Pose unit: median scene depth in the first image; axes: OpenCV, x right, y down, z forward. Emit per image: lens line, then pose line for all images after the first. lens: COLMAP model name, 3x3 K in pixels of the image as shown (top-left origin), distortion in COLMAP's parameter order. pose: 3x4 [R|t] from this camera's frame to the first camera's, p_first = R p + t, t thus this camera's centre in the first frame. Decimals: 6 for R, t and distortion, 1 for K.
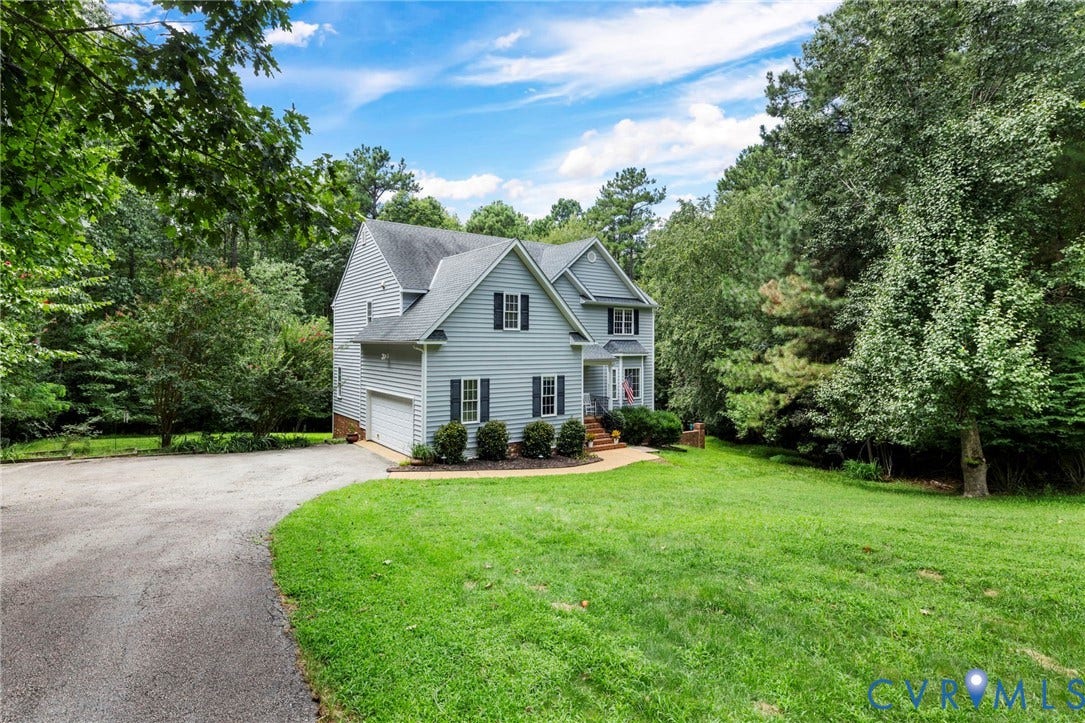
lens RADIAL K [[552.1, 0, 542.5], [0, 552.1, 361.5], [0, 0, 1]] dist [0.000183, 0.000106]
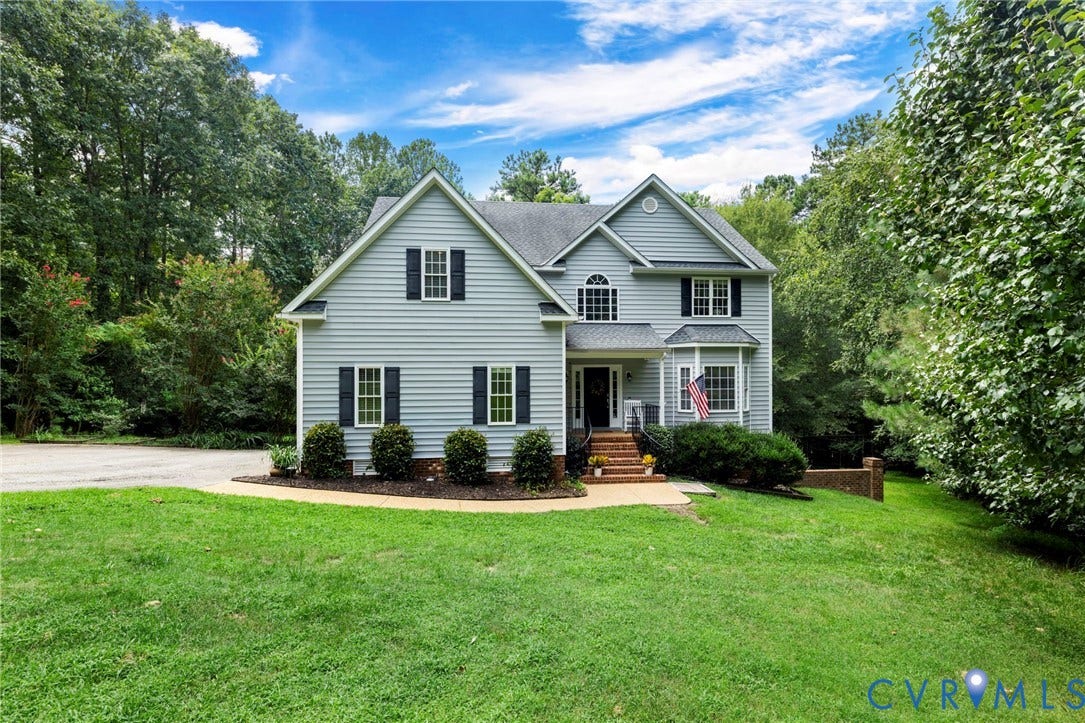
lens RADIAL K [[552.1, 0, 542.5], [0, 552.1, 361.5], [0, 0, 1]] dist [0.000183, 0.000106]
pose [[0.882722, -0.012375, -0.469732, 0.379596], [-0.007195, 0.999180, -0.039844, 0.047164], [0.469840, 0.038550, 0.881909, 0.415535]]
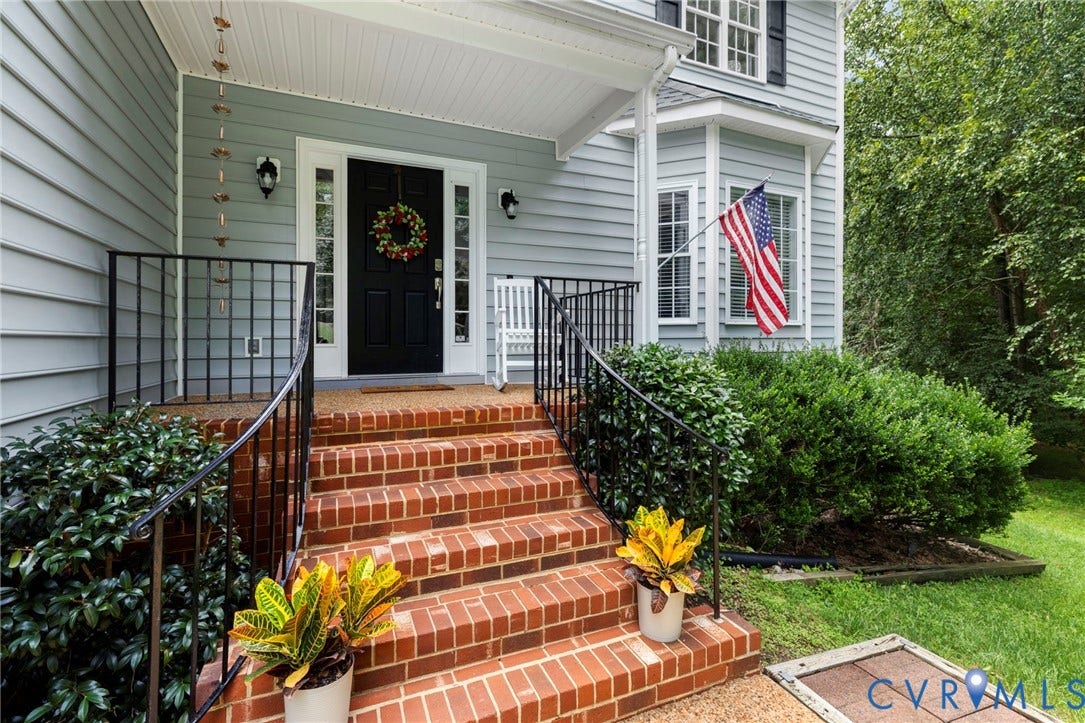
lens RADIAL K [[497.7, 0, 536.5], [0, 497.7, 339.8], [0, 0, 1]] dist [0.005330, 0.000402]
pose [[0.977617, -0.003195, -0.210367, 0.149520], [-0.002252, 0.999668, -0.025651, 0.106416], [0.210379, 0.025551, 0.977286, 1.031272]]
